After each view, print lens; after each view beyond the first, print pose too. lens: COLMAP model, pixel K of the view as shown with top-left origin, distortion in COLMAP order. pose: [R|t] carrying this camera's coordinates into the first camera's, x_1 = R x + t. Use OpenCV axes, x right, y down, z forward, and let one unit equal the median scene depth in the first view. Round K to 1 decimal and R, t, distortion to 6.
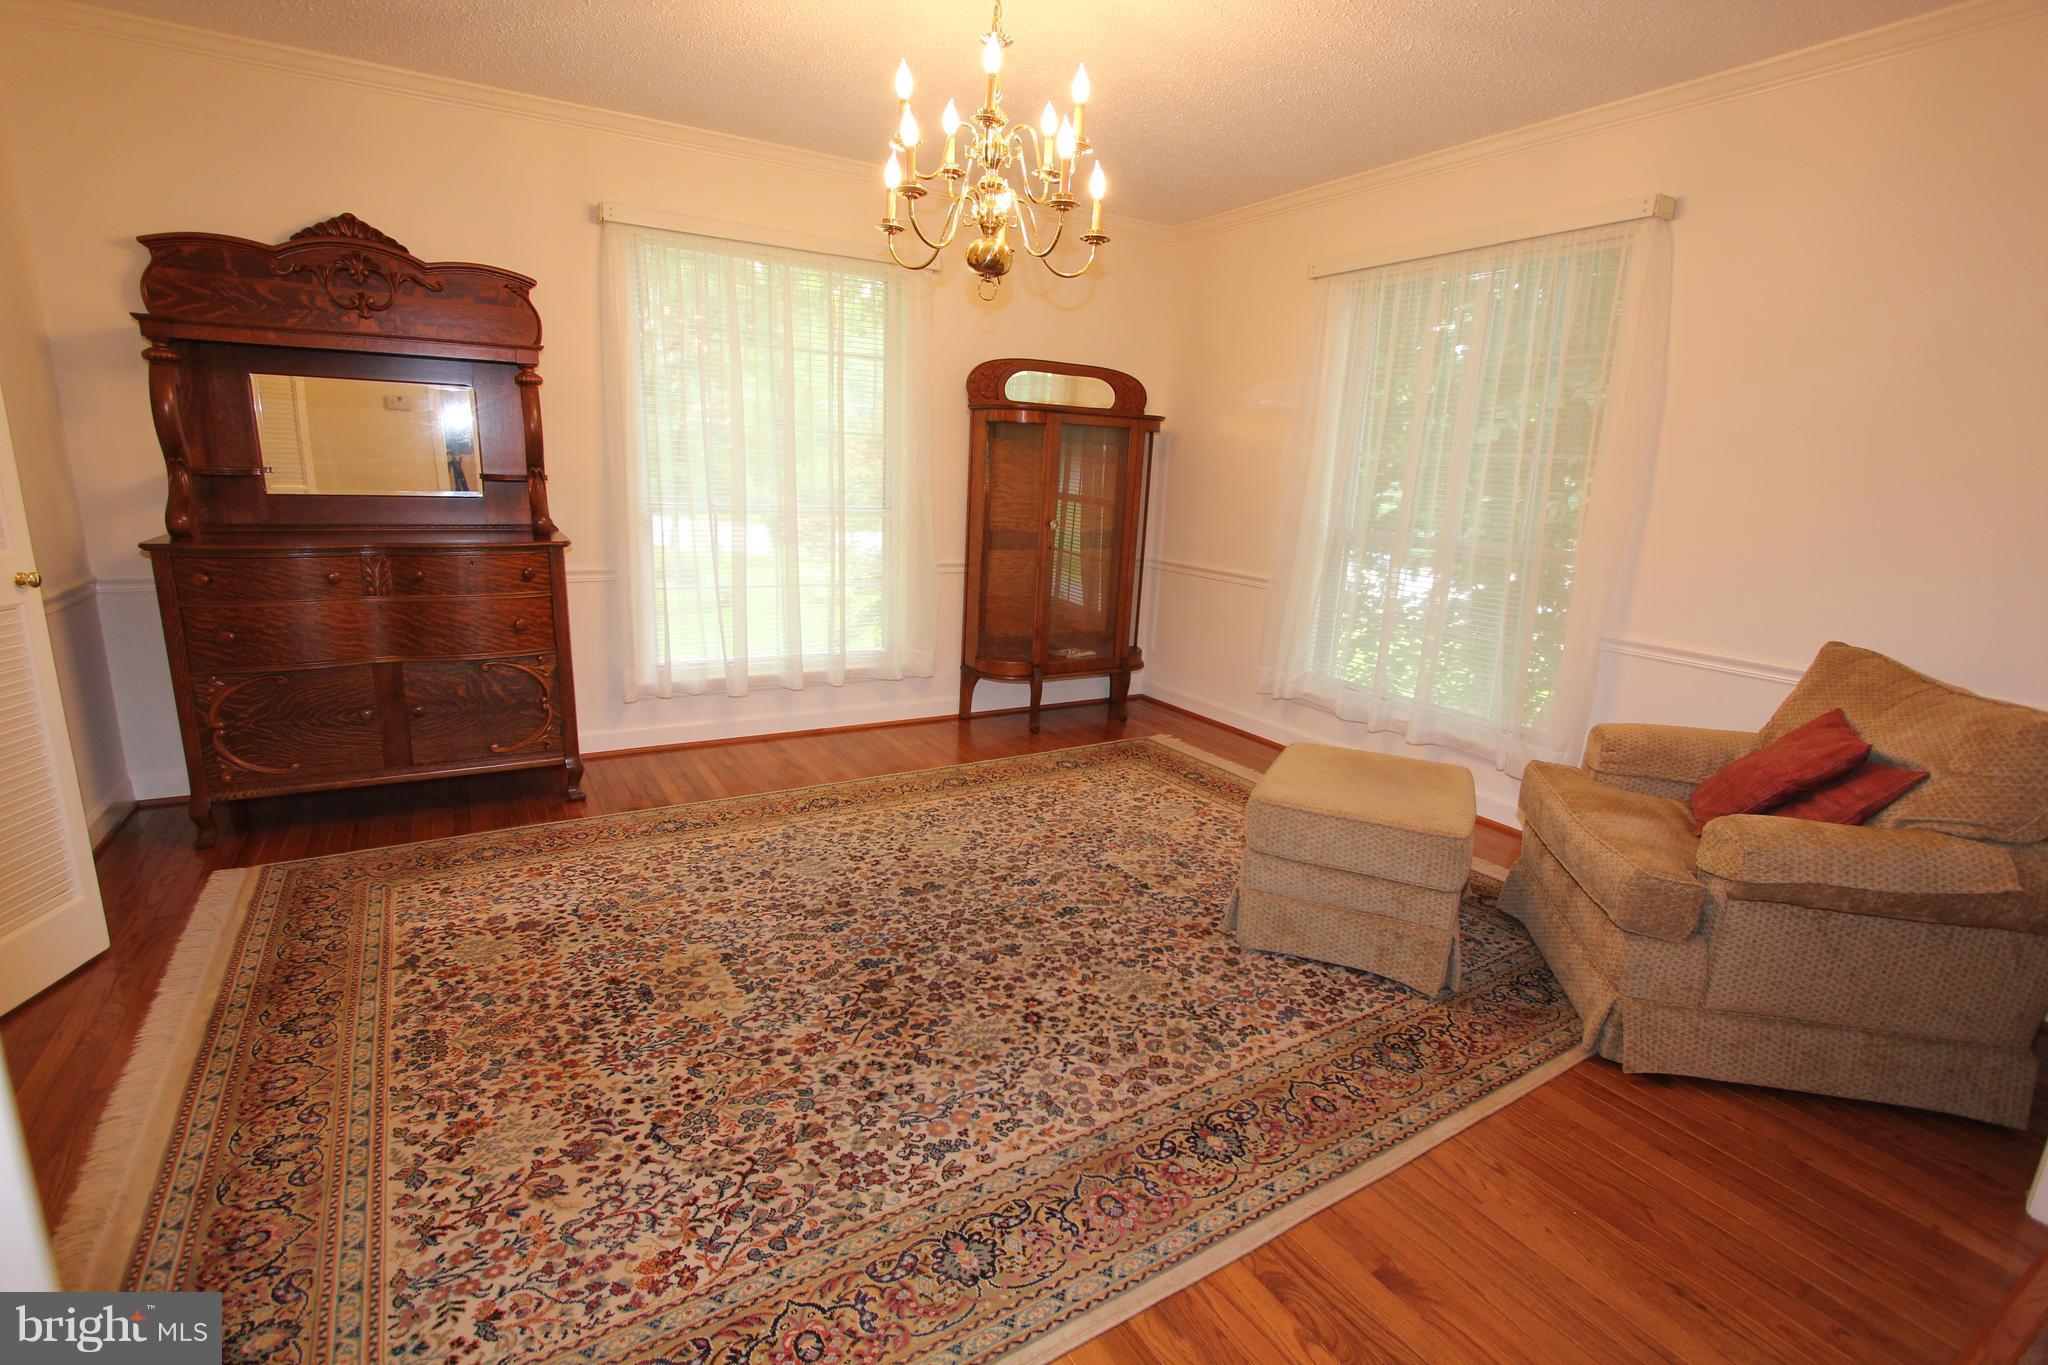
lens RADIAL K [[951.5, 0, 1024.0], [0, 951.5, 682.5], [0, 0, 1]] dist [0.000141, 0.000062]
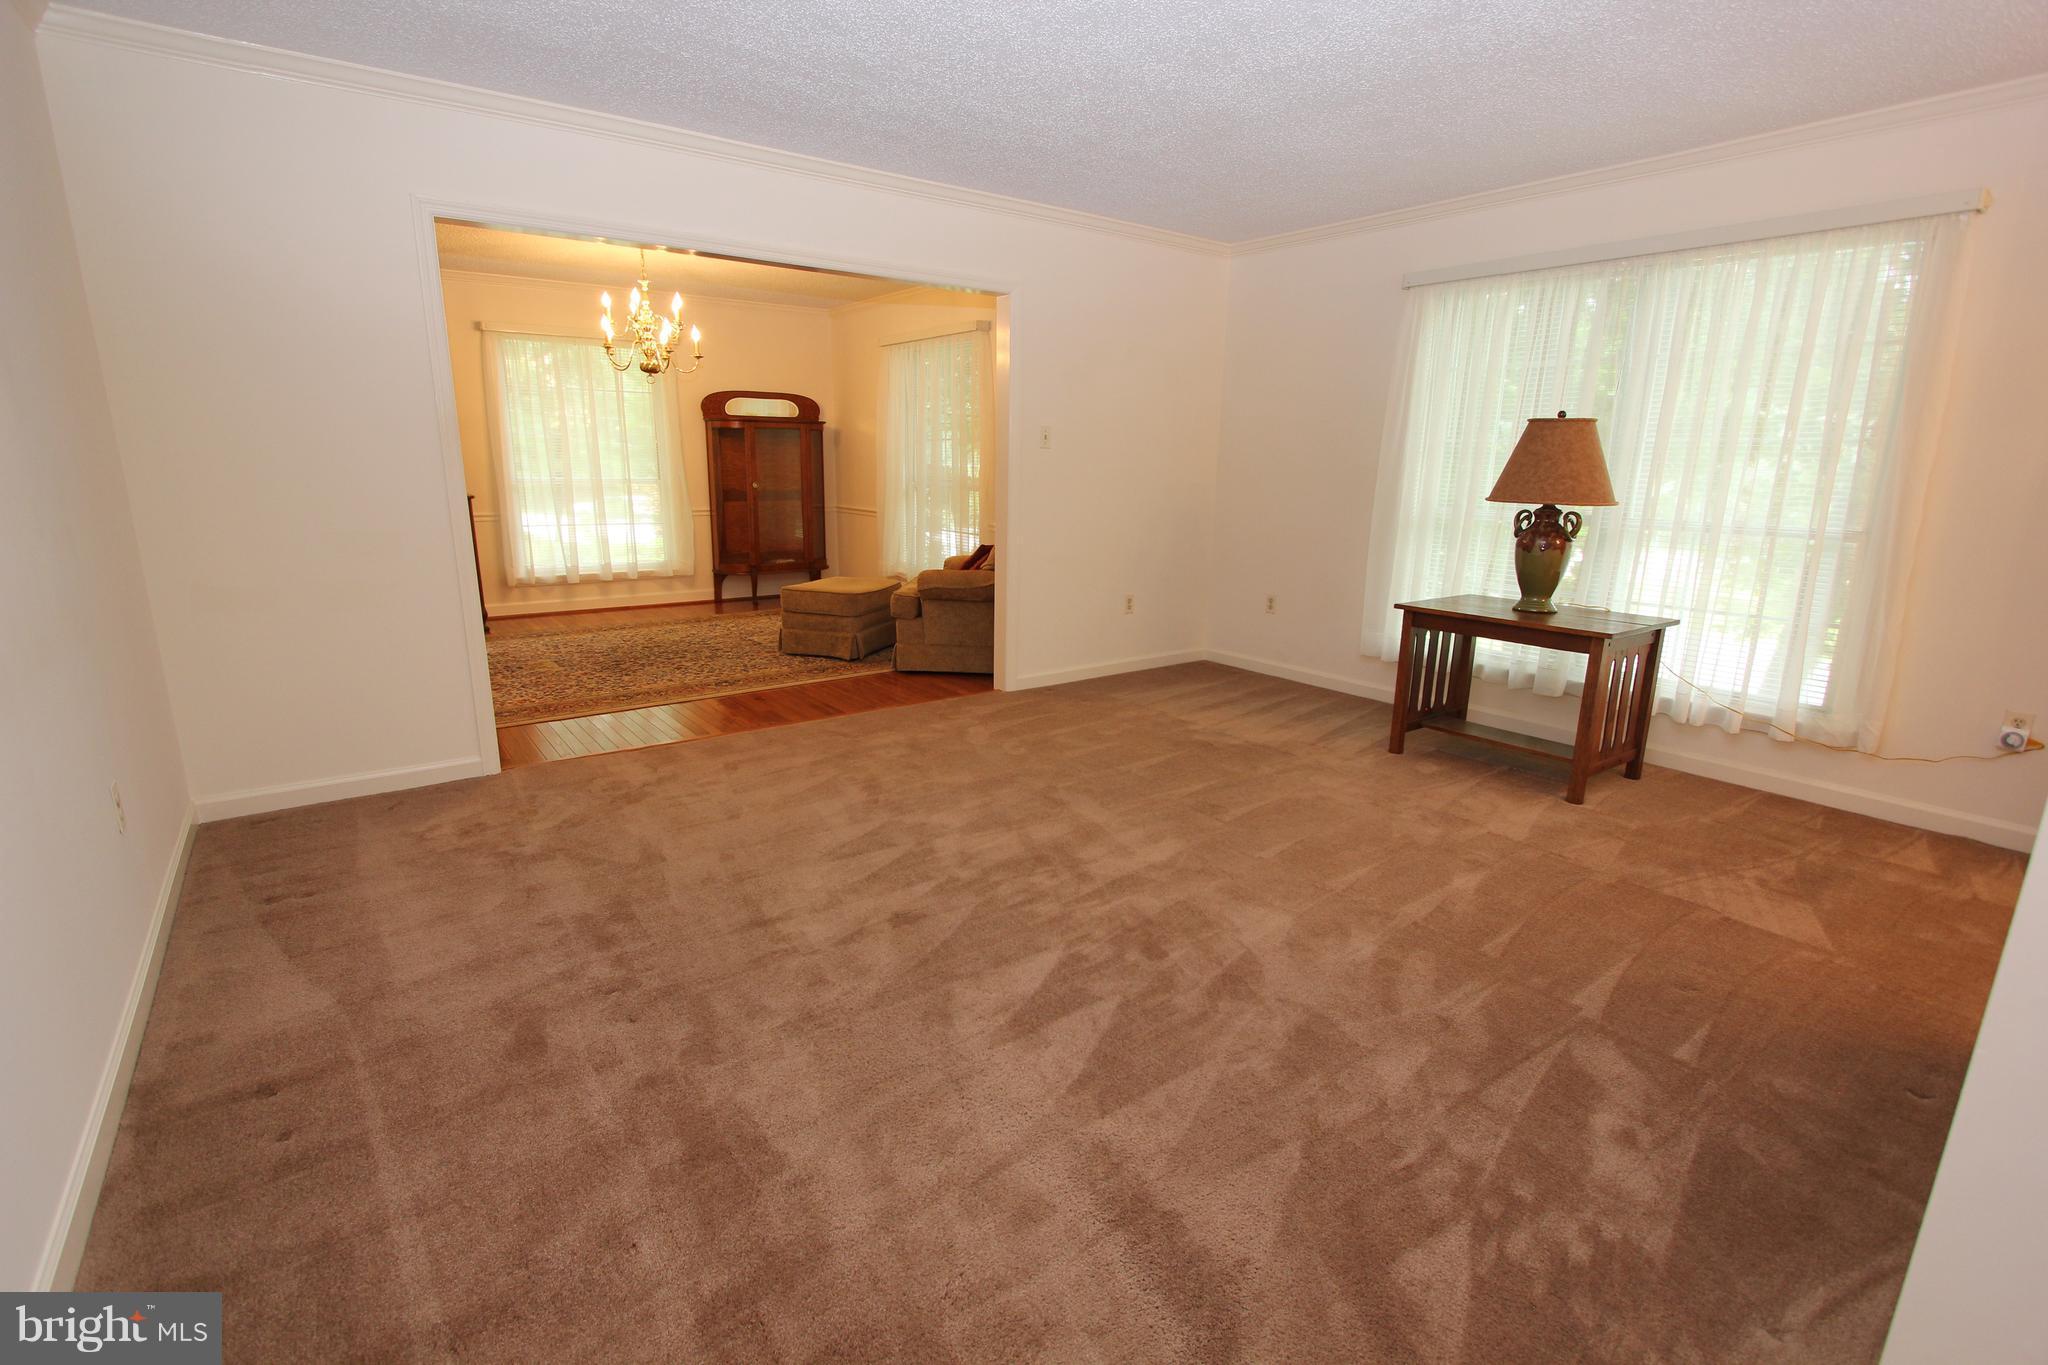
lens RADIAL K [[927.6, 0, 1024.0], [0, 927.6, 682.5], [0, 0, 1]] dist [-0.014071, 0.000359]
pose [[0.993590, -0.049952, 0.101407, 0.331535], [0.048145, 0.998636, 0.020188, 0.188601], [-0.102277, -0.015177, 0.994640, -0.766202]]
